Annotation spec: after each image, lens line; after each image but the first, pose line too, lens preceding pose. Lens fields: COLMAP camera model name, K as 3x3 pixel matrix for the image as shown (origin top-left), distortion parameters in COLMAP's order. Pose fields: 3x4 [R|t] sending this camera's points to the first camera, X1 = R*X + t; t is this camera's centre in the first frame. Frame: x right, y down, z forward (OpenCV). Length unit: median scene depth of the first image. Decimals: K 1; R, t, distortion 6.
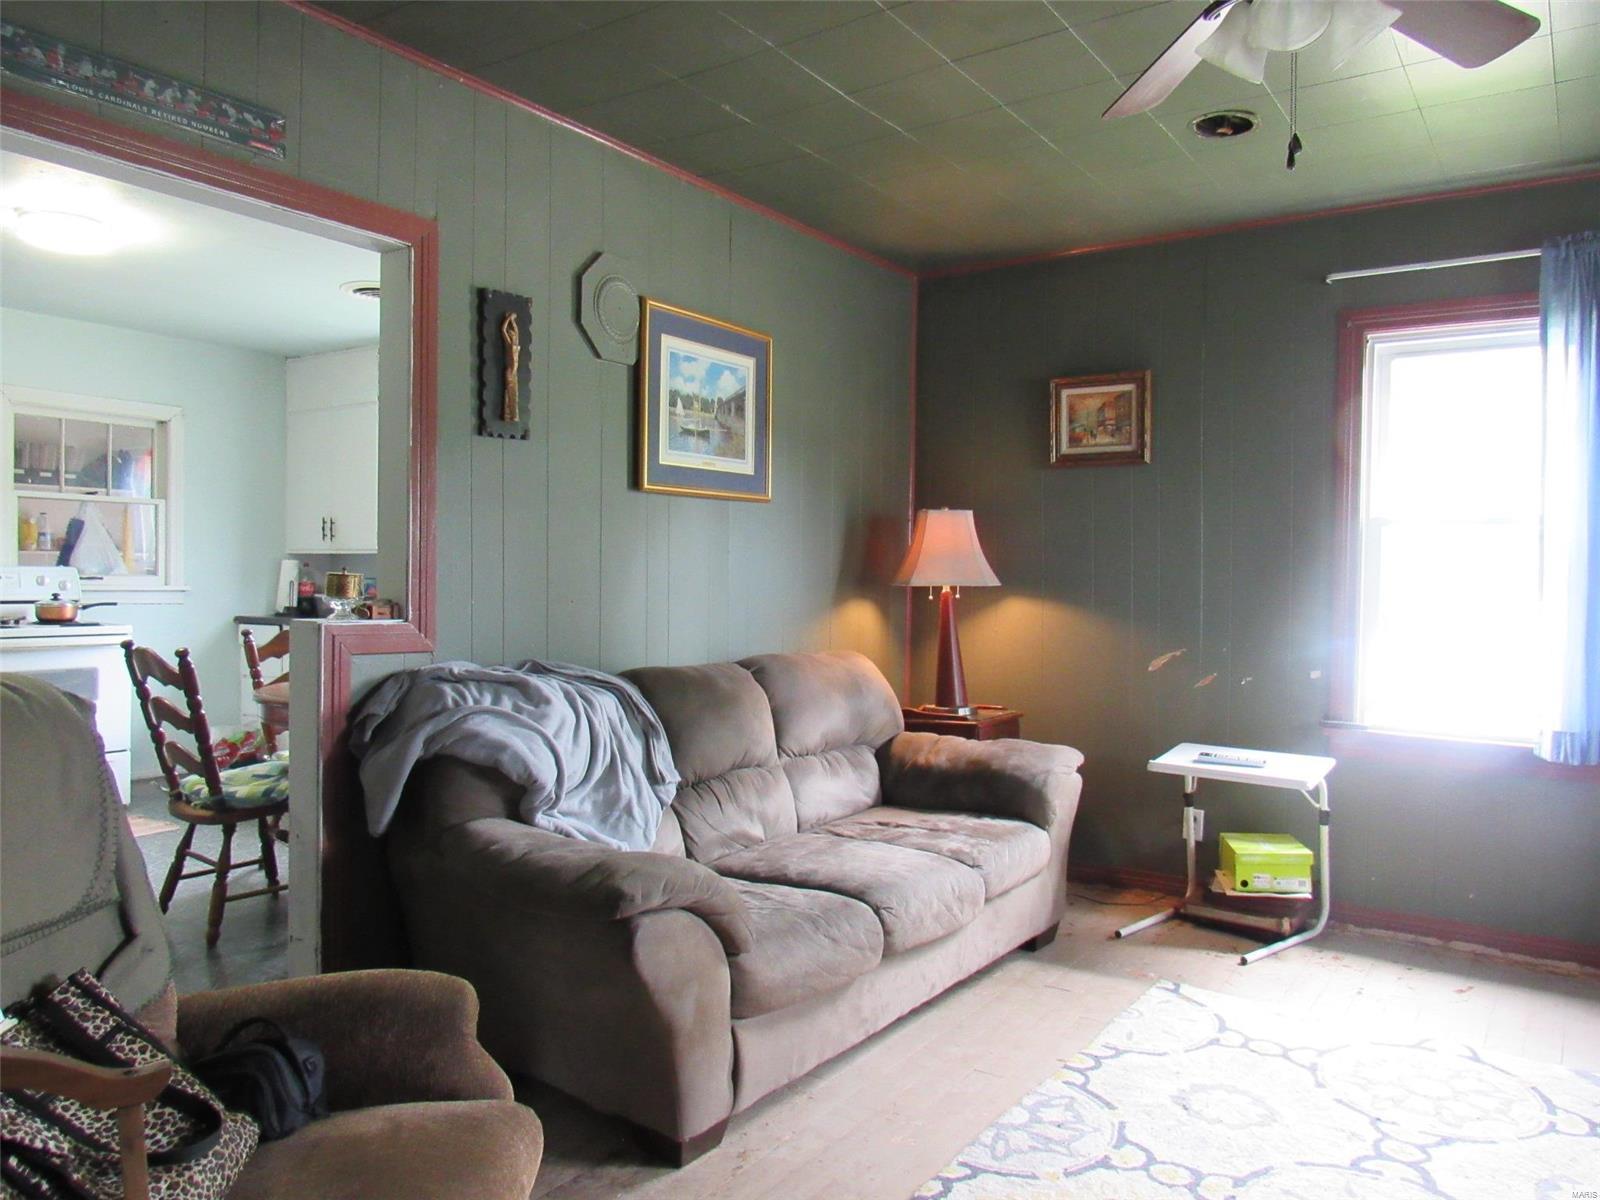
lens RADIAL K [[1139.2, 0, 797.1], [0, 1139.2, 603.7], [0, 0, 1]] dist [-0.028733, 0.006057]
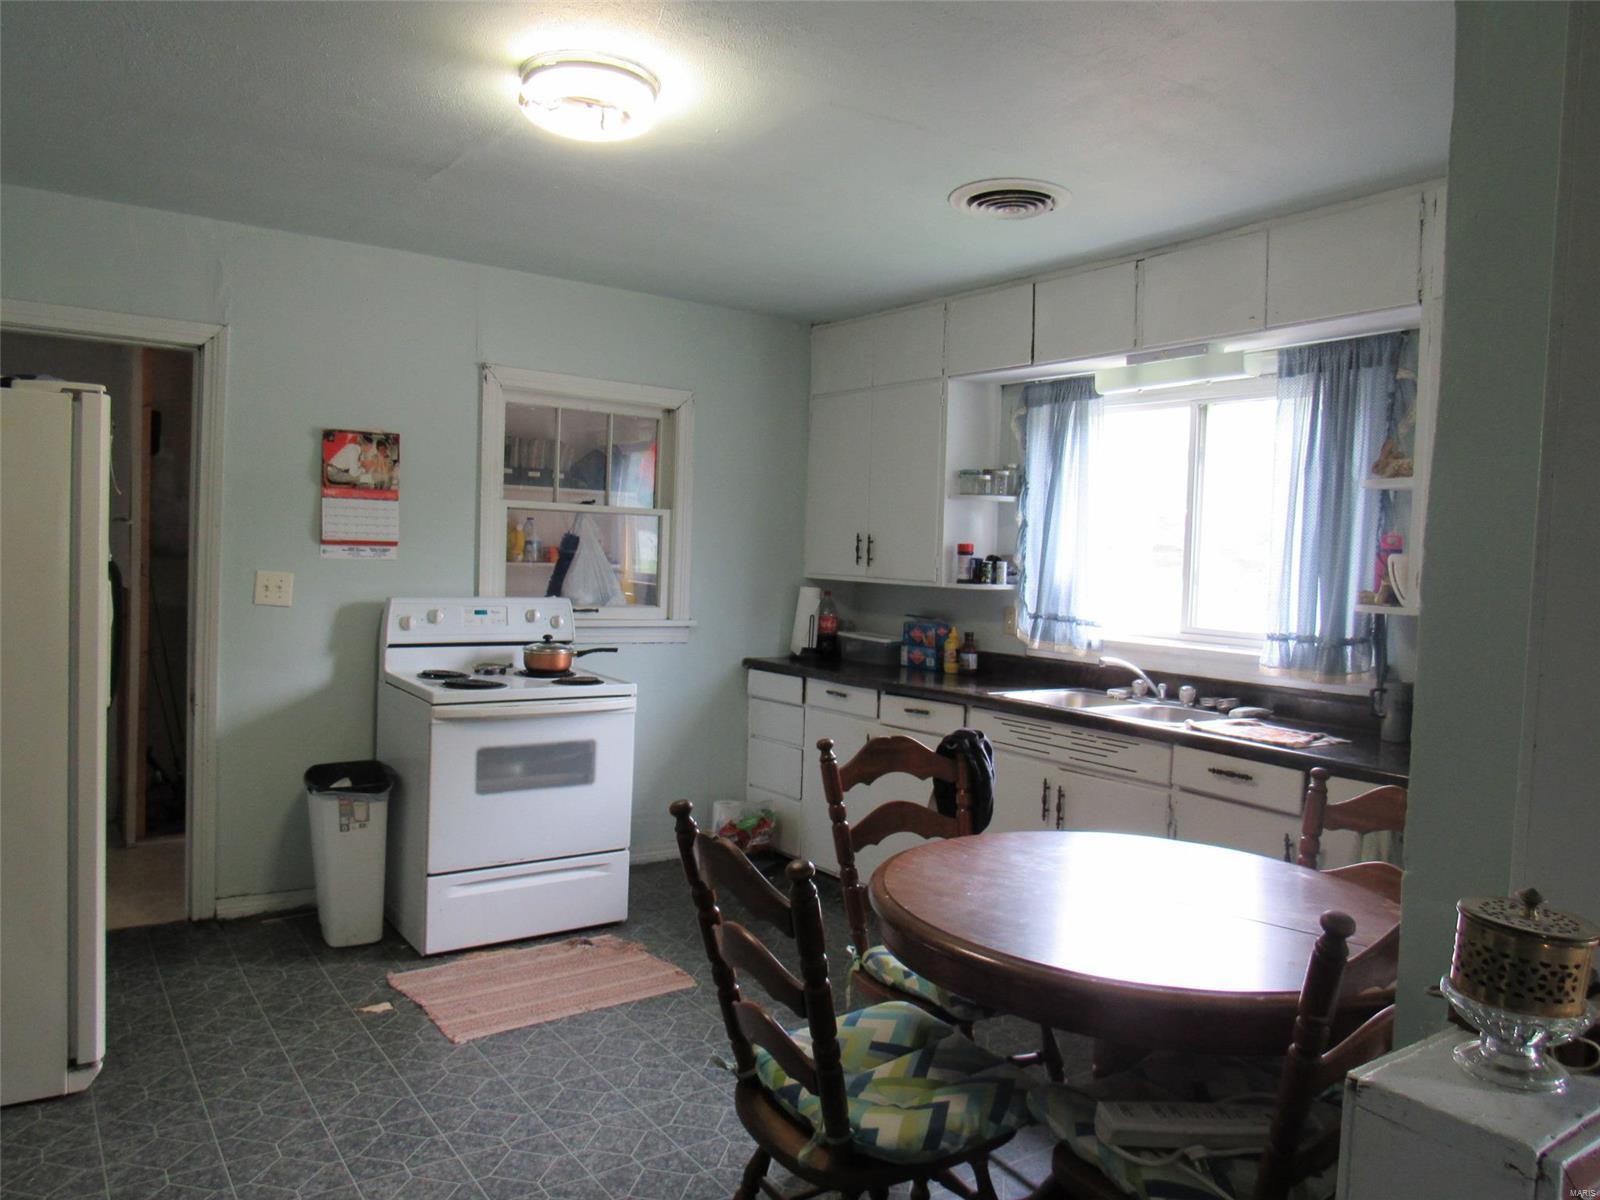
lens RADIAL K [[1139.2, 0, 801.2], [0, 1139.2, 601.3], [0, 0, 1]] dist [-0.028733, 0.006057]
pose [[0.940465, 0.036674, -0.337907, -0.222321], [-0.033032, 0.999318, 0.016525, -0.048457], [0.338283, -0.004380, 0.941034, 0.311416]]
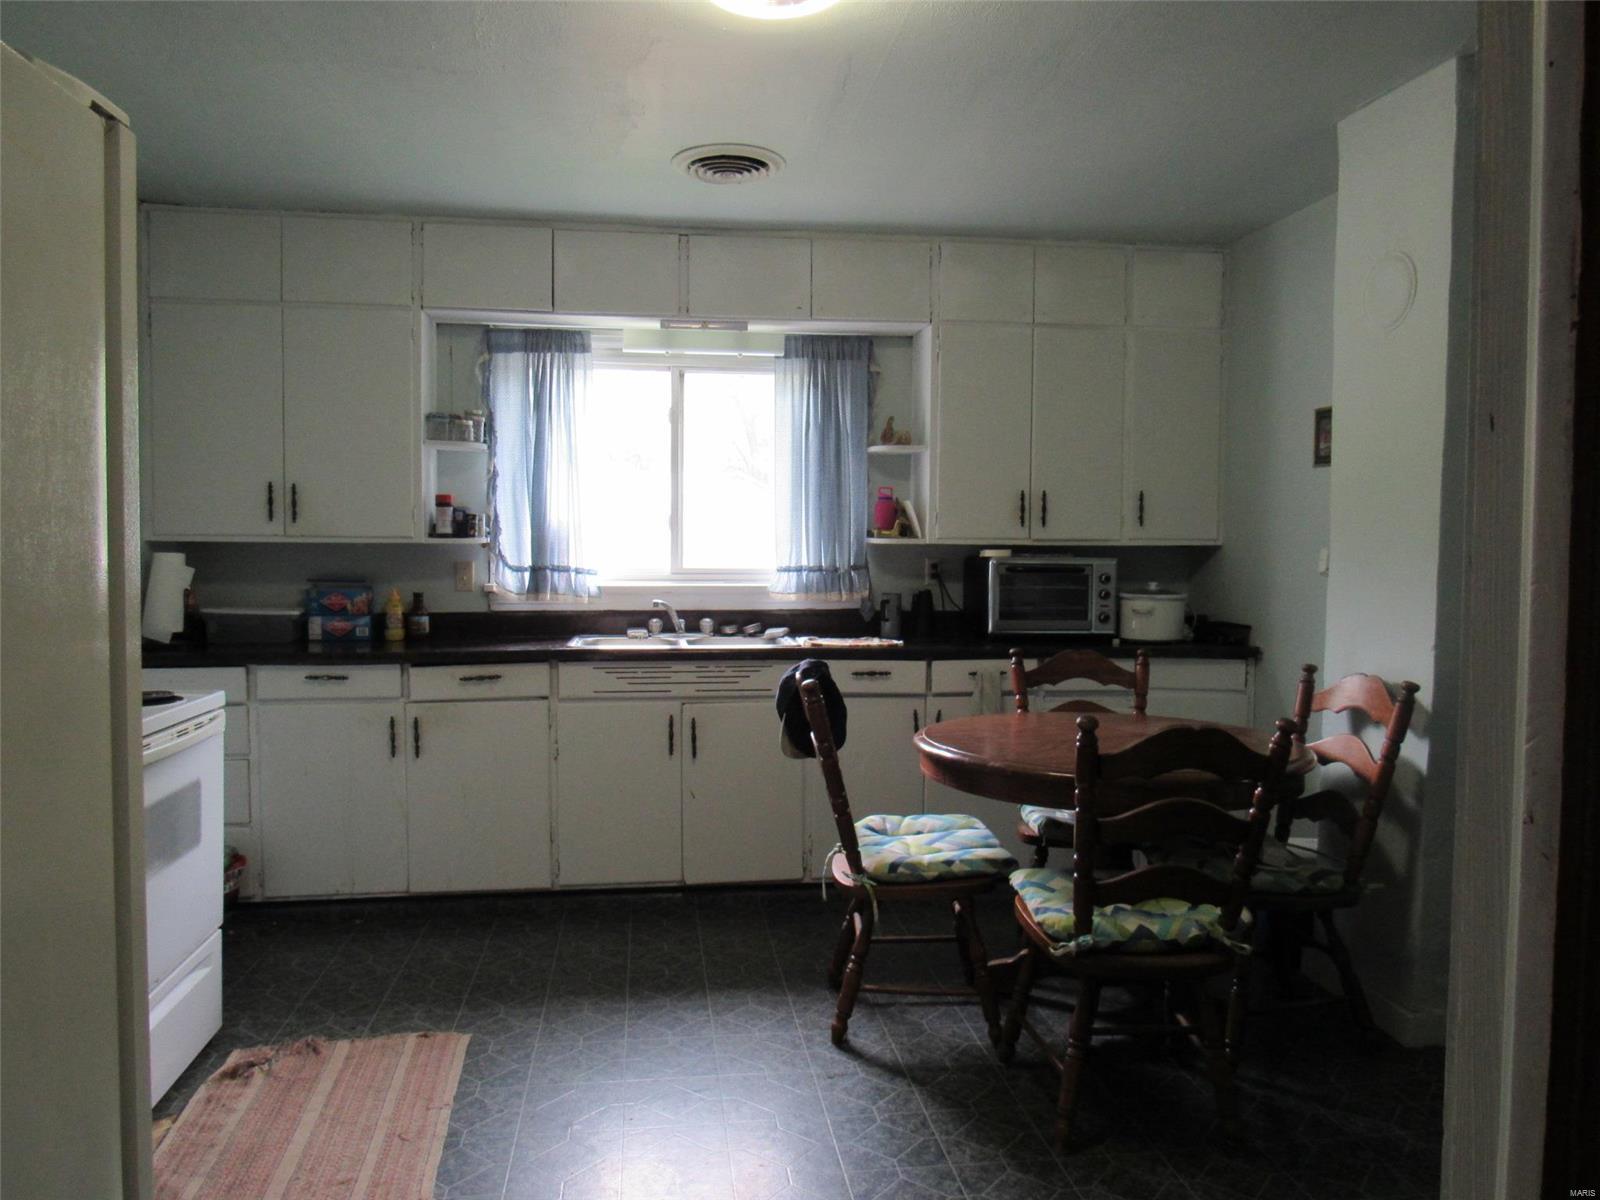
lens RADIAL K [[1139.2, 0, 794.9], [0, 1139.2, 596.7], [0, 0, 1]] dist [-0.028733, 0.006057]
pose [[0.739042, -0.037144, 0.672634, -0.703412], [0.017207, 0.999194, 0.036272, -0.036575], [-0.673439, -0.015233, 0.739086, 0.409874]]
